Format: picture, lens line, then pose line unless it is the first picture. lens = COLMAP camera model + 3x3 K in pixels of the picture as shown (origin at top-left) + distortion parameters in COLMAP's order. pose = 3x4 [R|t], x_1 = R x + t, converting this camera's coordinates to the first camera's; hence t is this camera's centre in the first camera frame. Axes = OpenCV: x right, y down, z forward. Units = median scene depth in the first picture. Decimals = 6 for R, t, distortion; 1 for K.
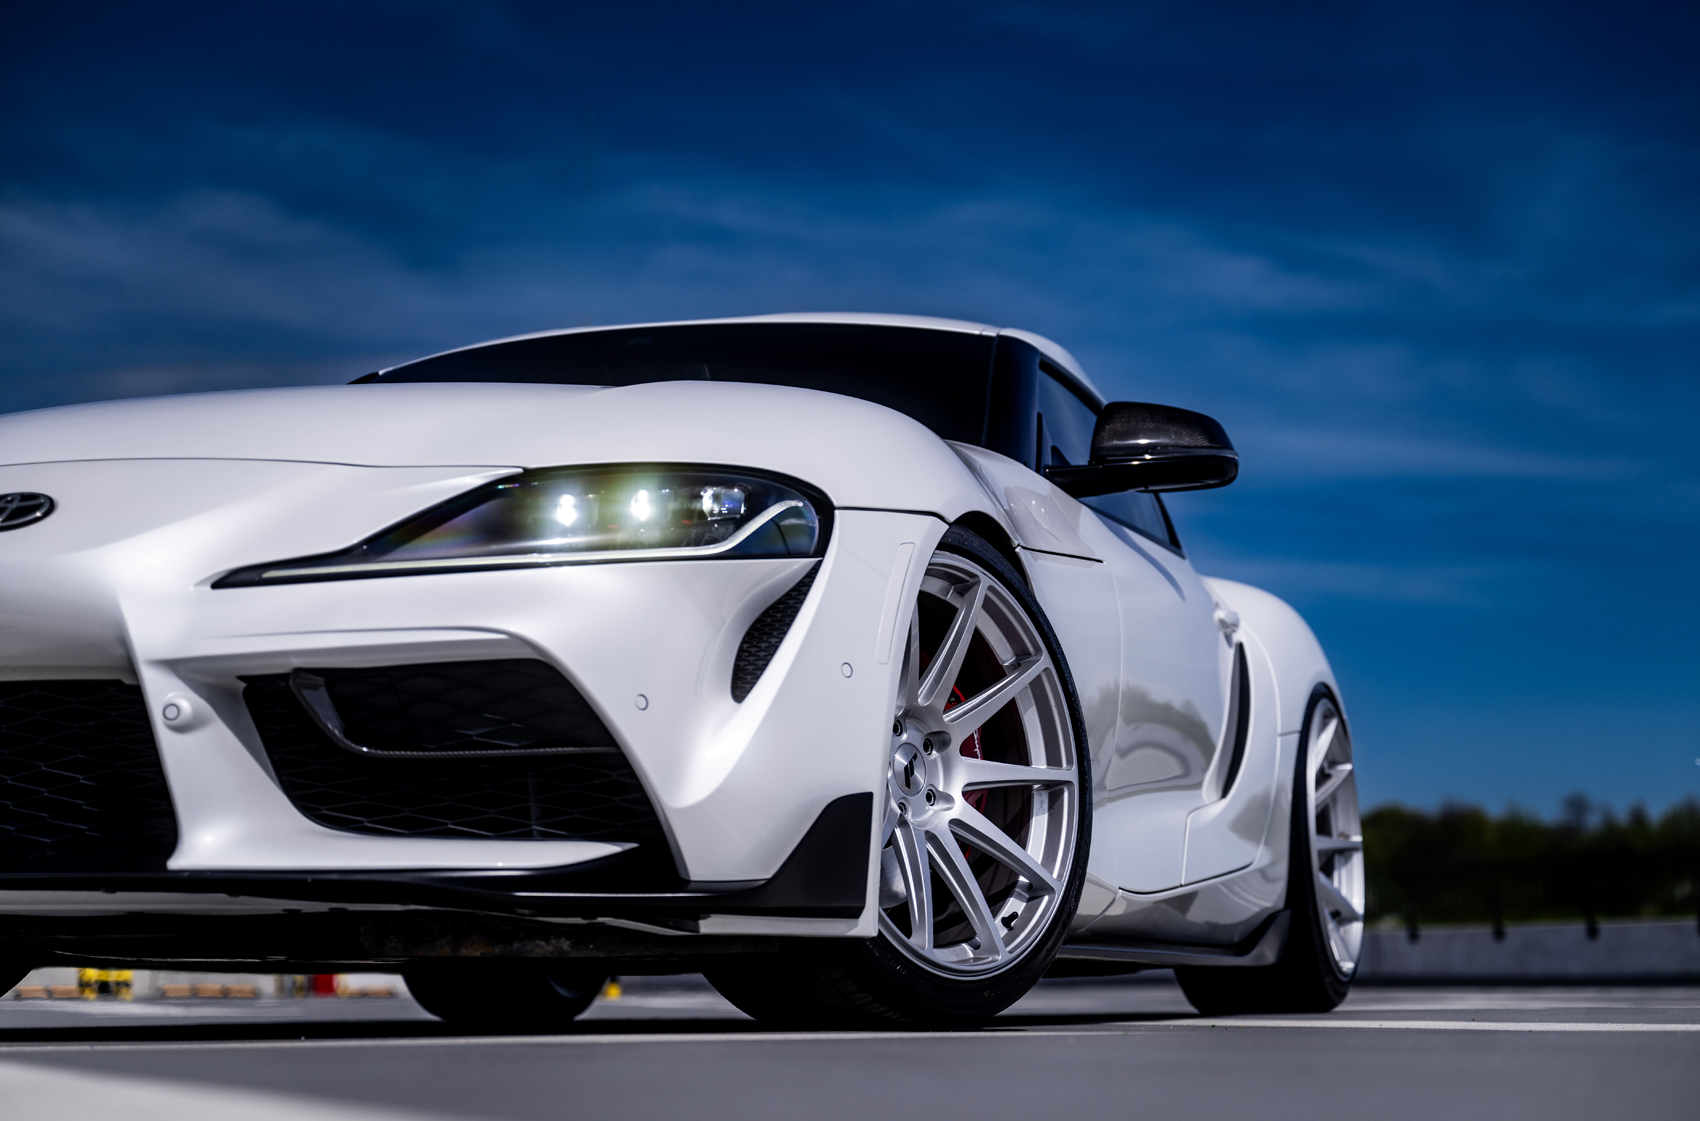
lens RADIAL K [[3389.0, 0, 850.0], [0, 3389.0, 560.5], [0, 0, 1]] dist [-0.001424, 0.102399]
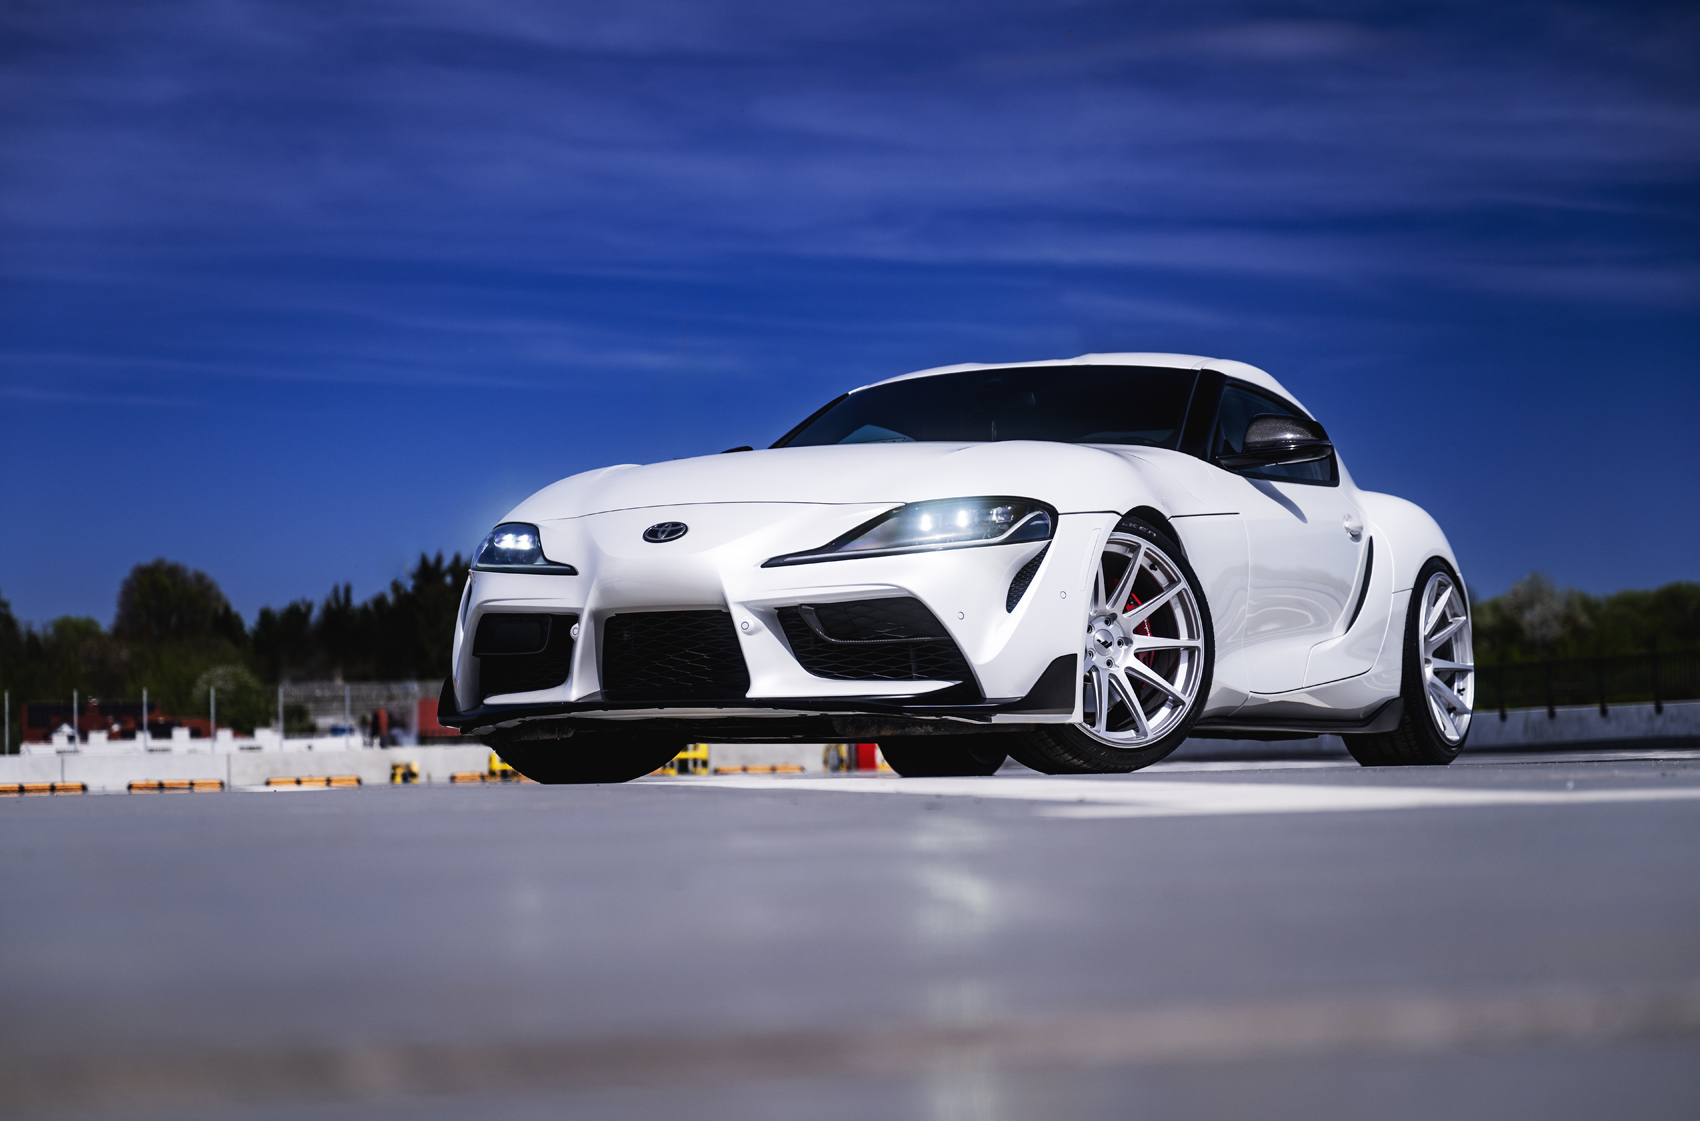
lens RADIAL K [[3389.0, 0, 850.0], [0, 3389.0, 560.5], [0, 0, 1]] dist [-0.001424, 0.102399]
pose [[0.987827, -0.020755, -0.154163, 0.194939], [0.031379, 0.997272, 0.066805, -0.134724], [0.152356, -0.070829, 0.985784, -1.088404]]
